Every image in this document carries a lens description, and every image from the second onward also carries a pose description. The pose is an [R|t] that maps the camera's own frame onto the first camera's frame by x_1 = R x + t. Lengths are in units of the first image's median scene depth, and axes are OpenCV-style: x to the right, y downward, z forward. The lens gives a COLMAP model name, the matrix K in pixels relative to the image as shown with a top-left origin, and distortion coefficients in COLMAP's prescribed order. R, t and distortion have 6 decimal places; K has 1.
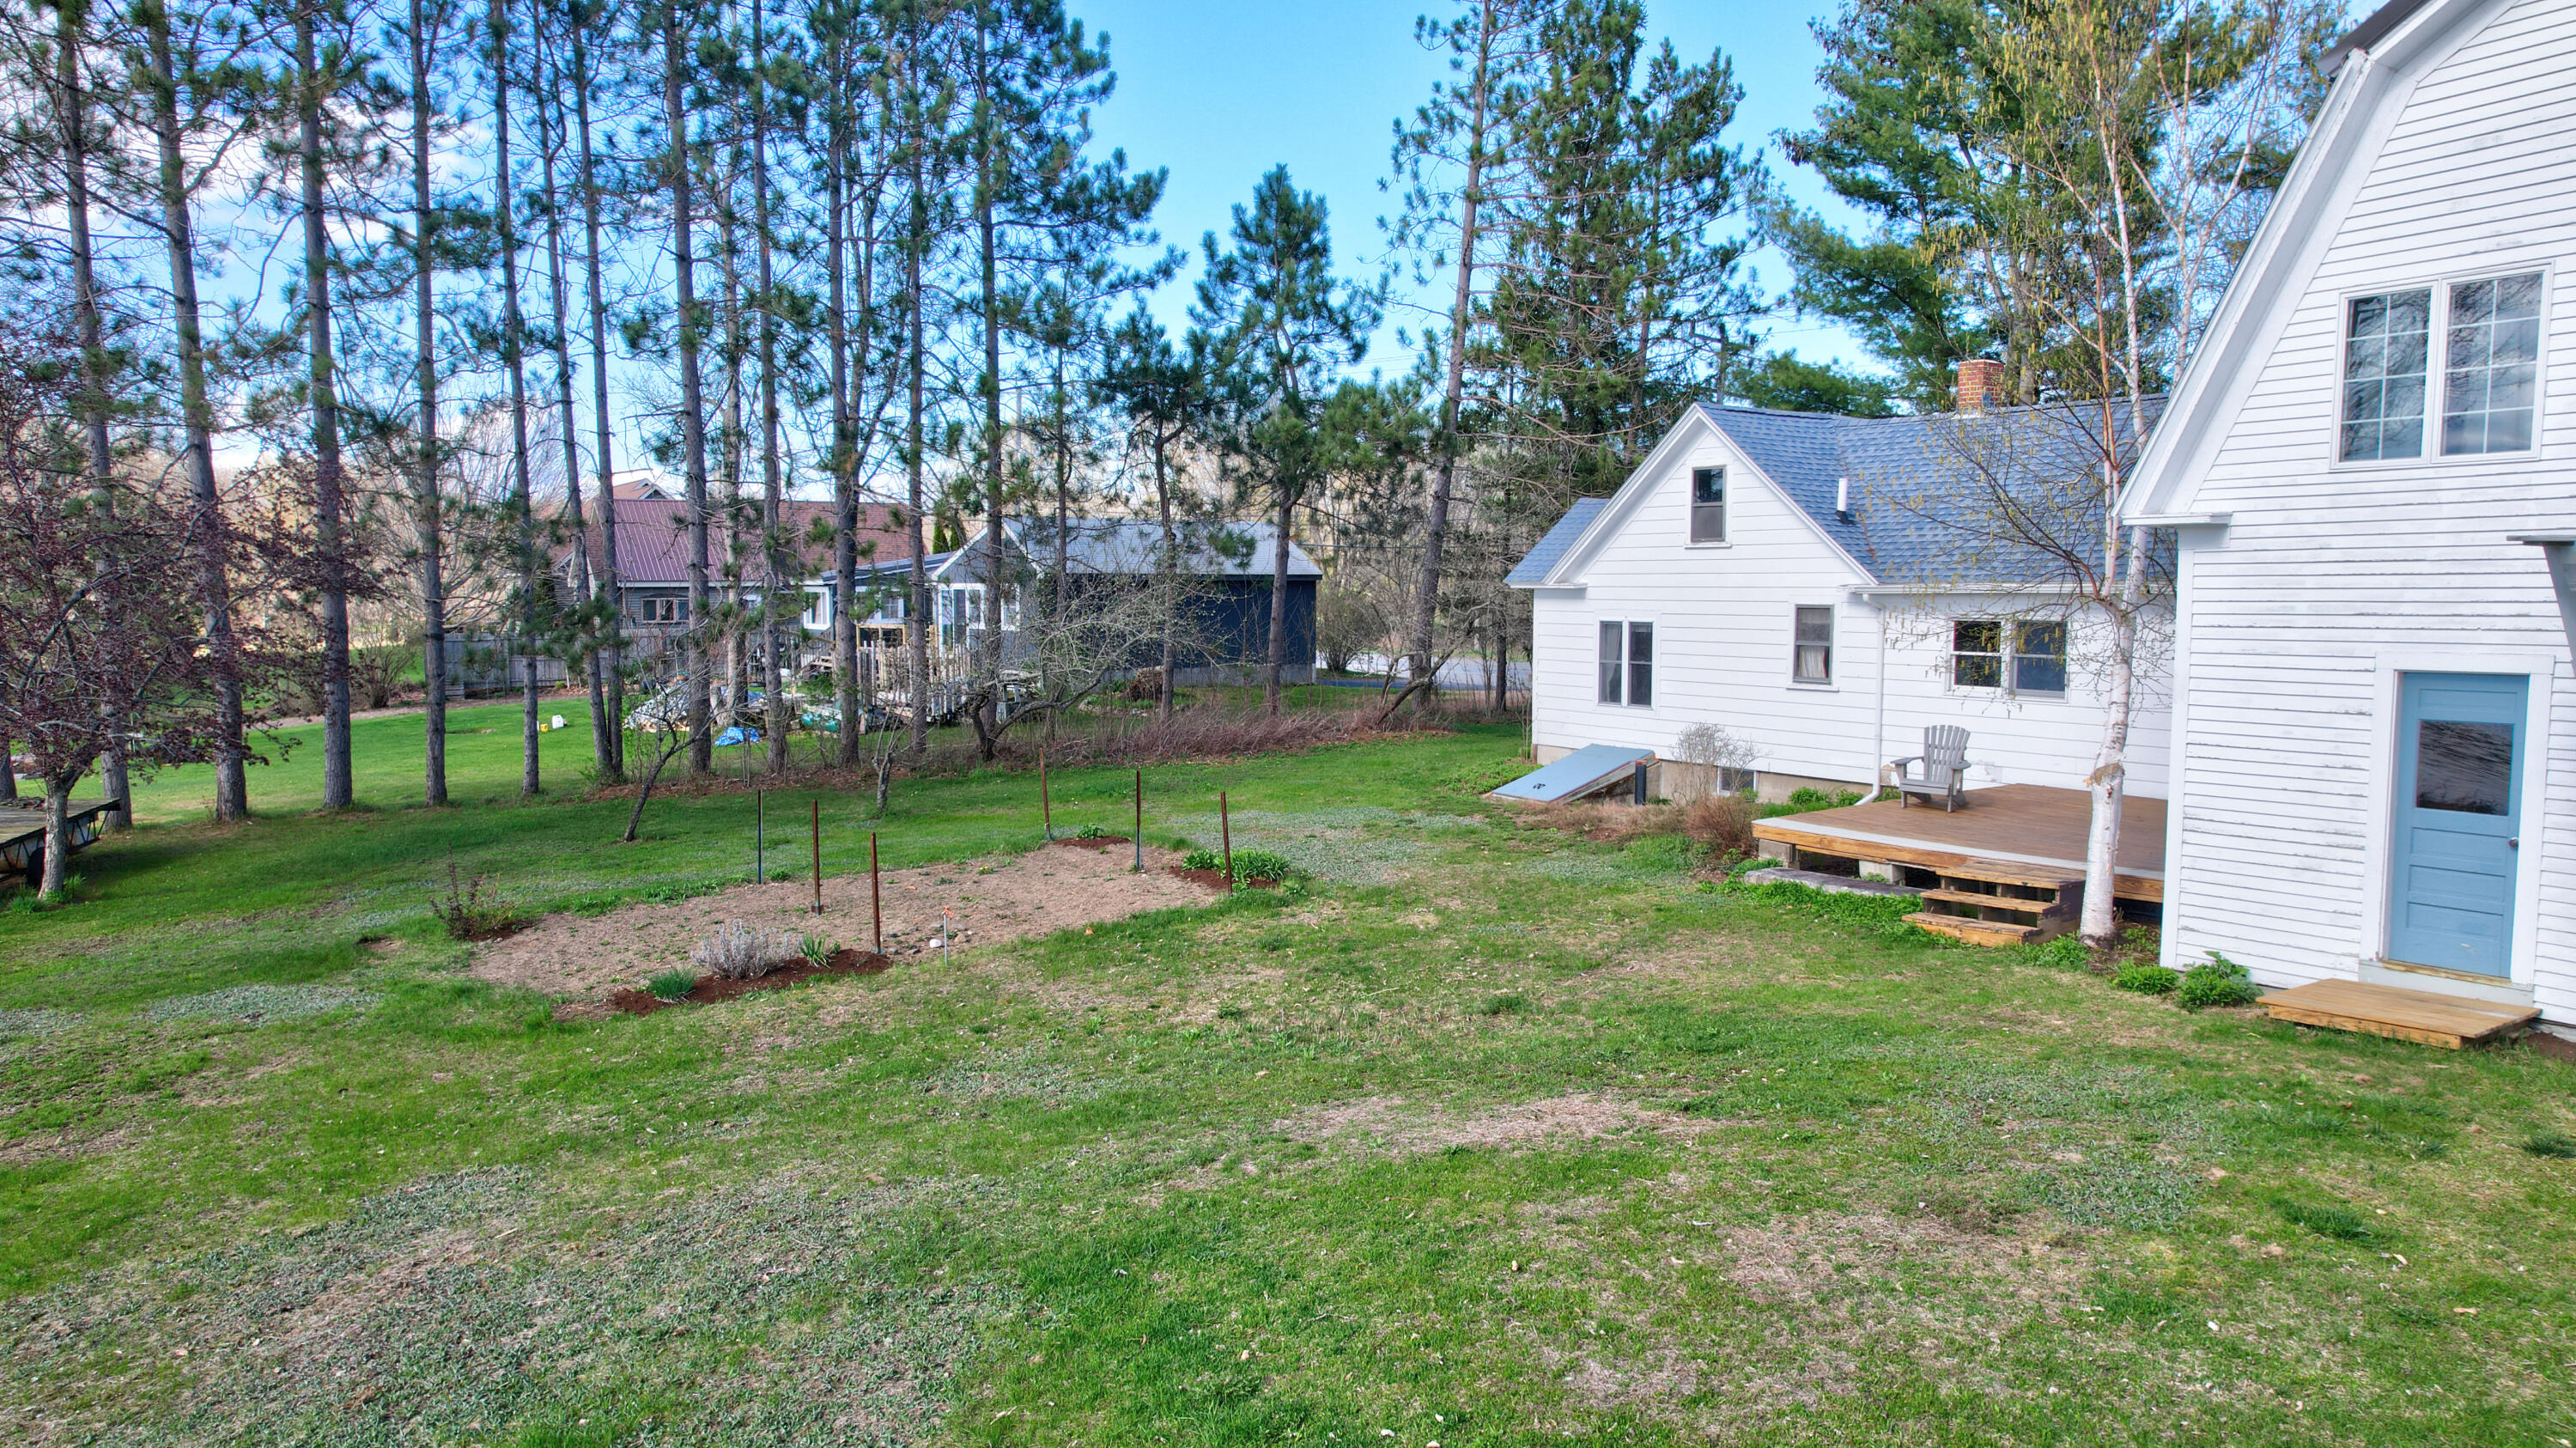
lens RADIAL K [[1645.1, 0, 1301.0], [0, 1645.1, 728.6], [0, 0, 1]] dist [-0.074572, 0.062319]
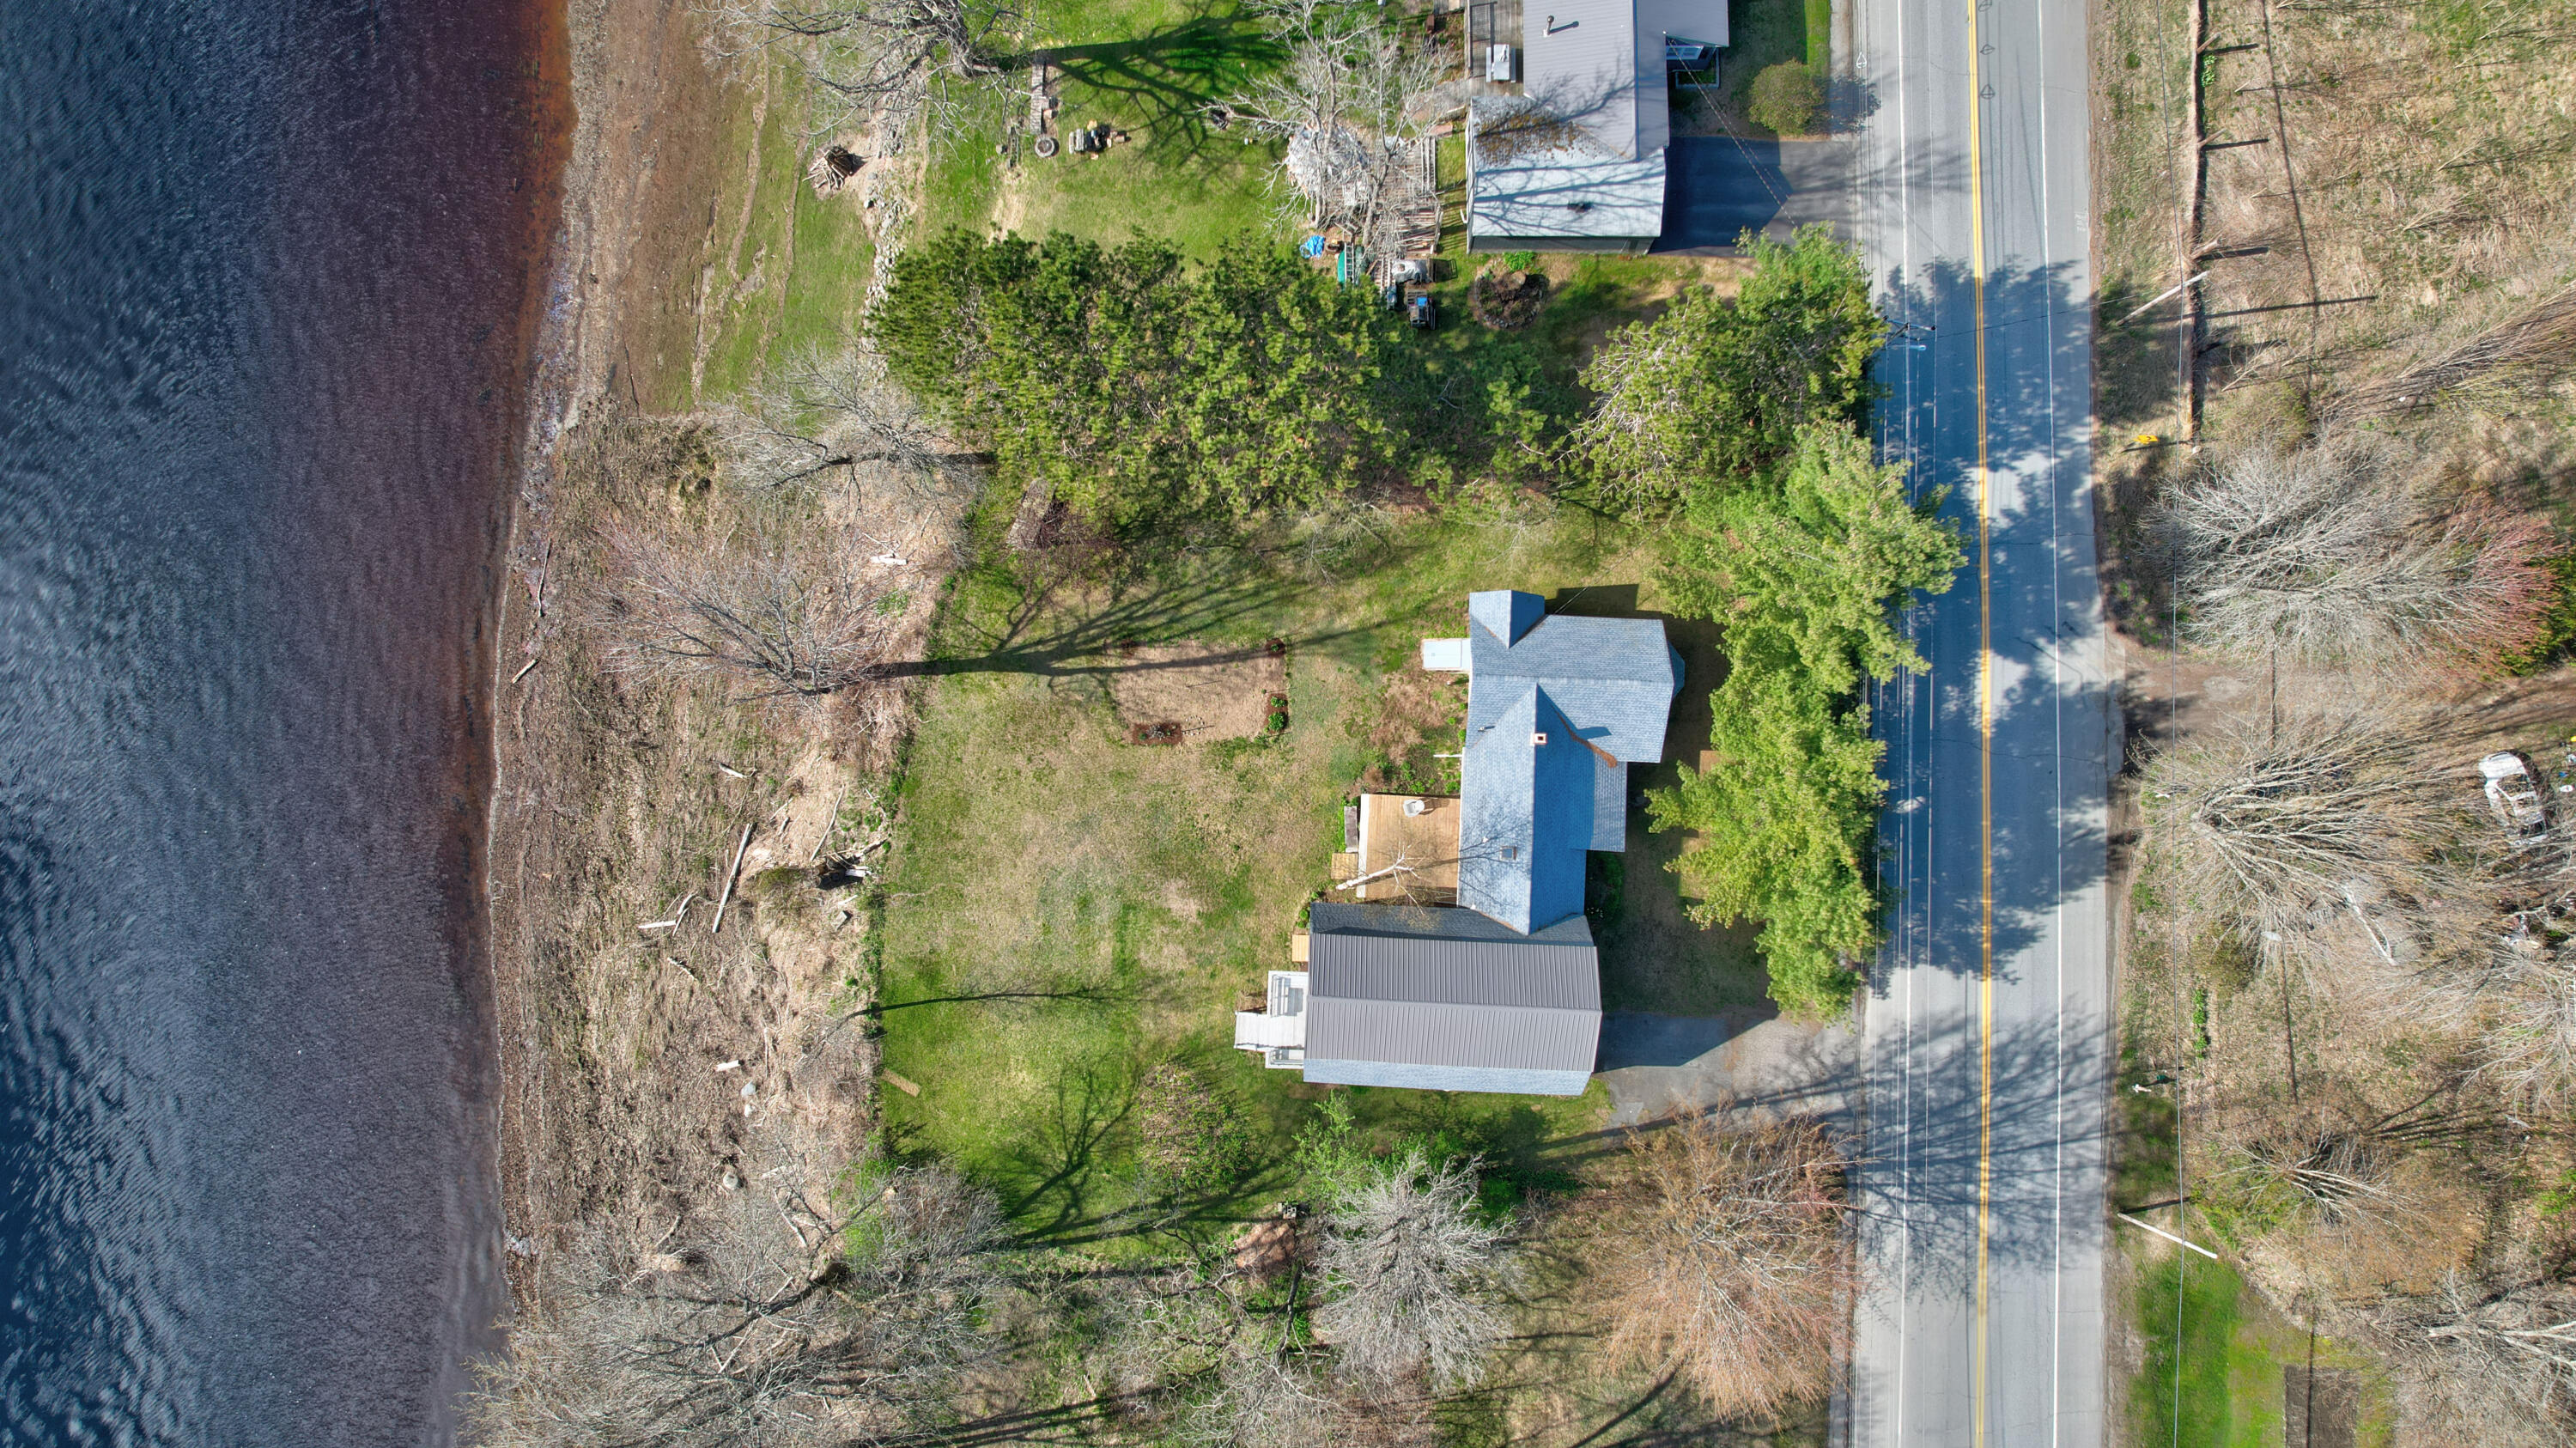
lens RADIAL K [[1645.1, 0, 1301.0], [0, 1645.1, 728.6], [0, 0, 1]] dist [-0.074572, 0.062319]
pose [[0.807809, 0.585089, -0.071528, 0.447554], [-0.038114, 0.172941, 0.984194, -5.343727], [0.588211, -0.792315, 0.162004, 0.408797]]
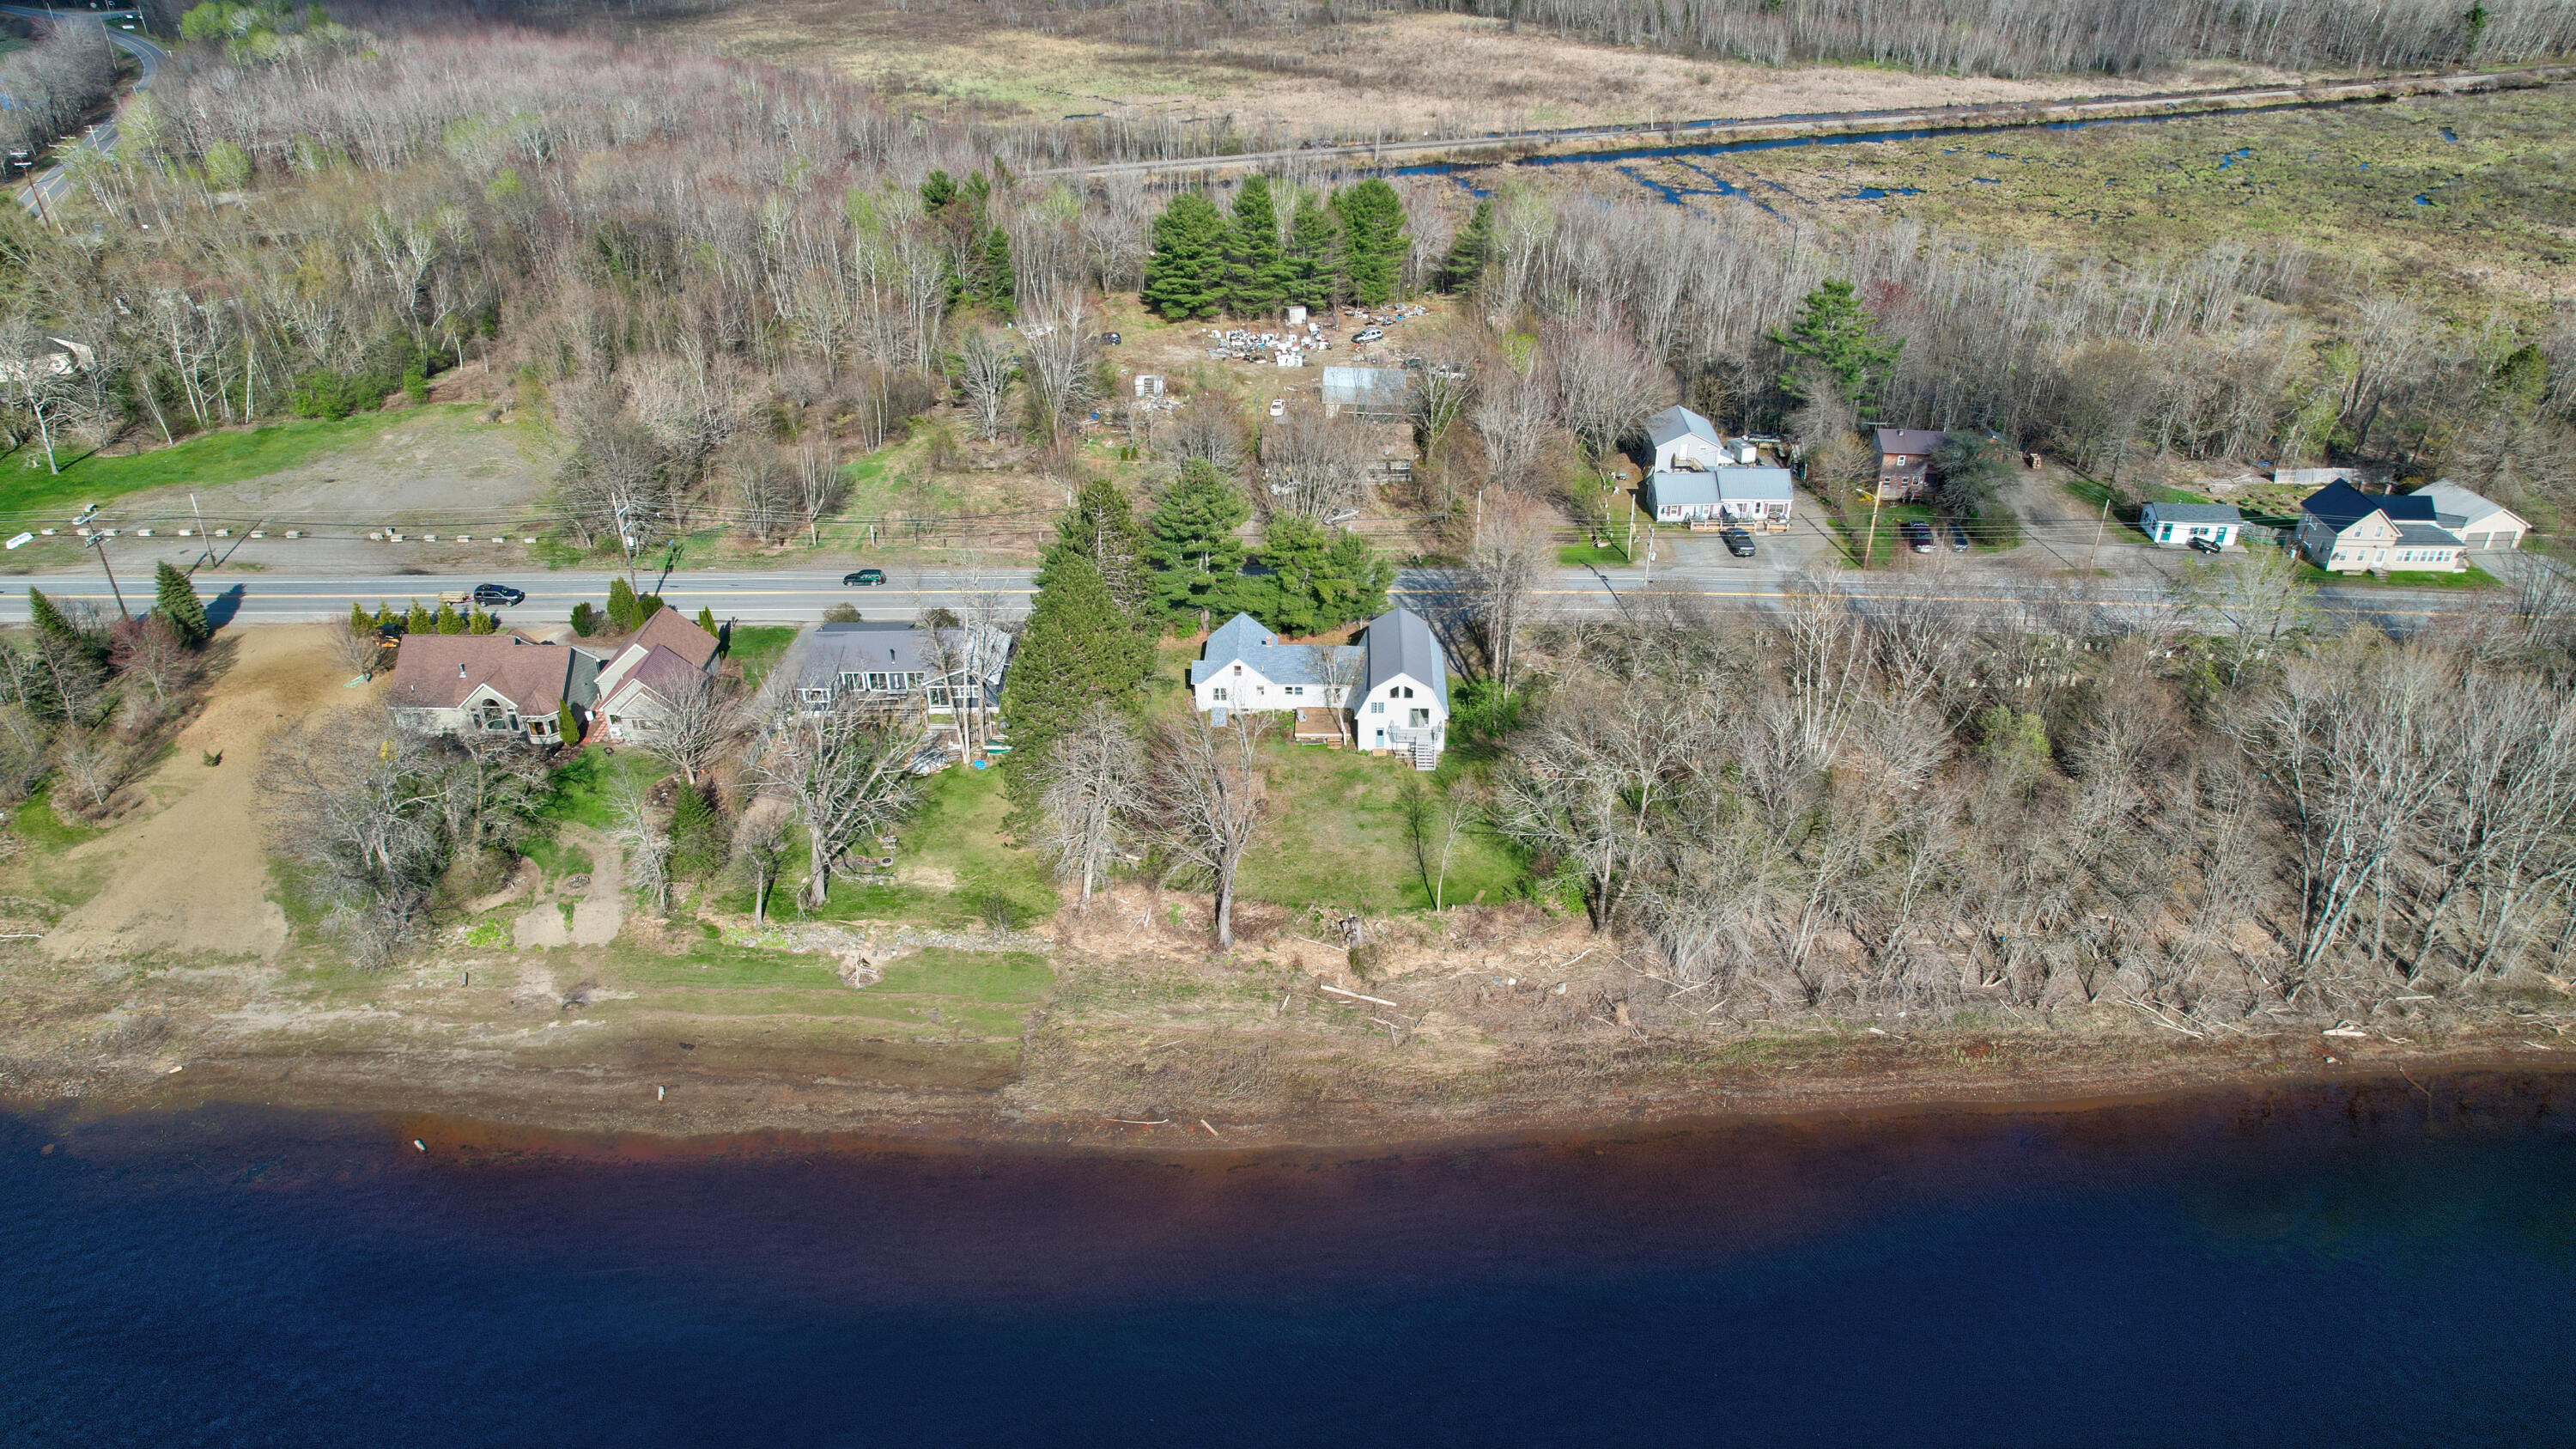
lens RADIAL K [[1645.2, 0, 1301.0], [0, 1645.2, 729.1], [0, 0, 1]] dist [-0.074572, 0.062319]
pose [[0.573899, -0.420061, 0.702986, -6.763405], [0.072951, 0.881234, 0.467016, -4.709952], [-0.815671, -0.216736, 0.536383, -4.226448]]
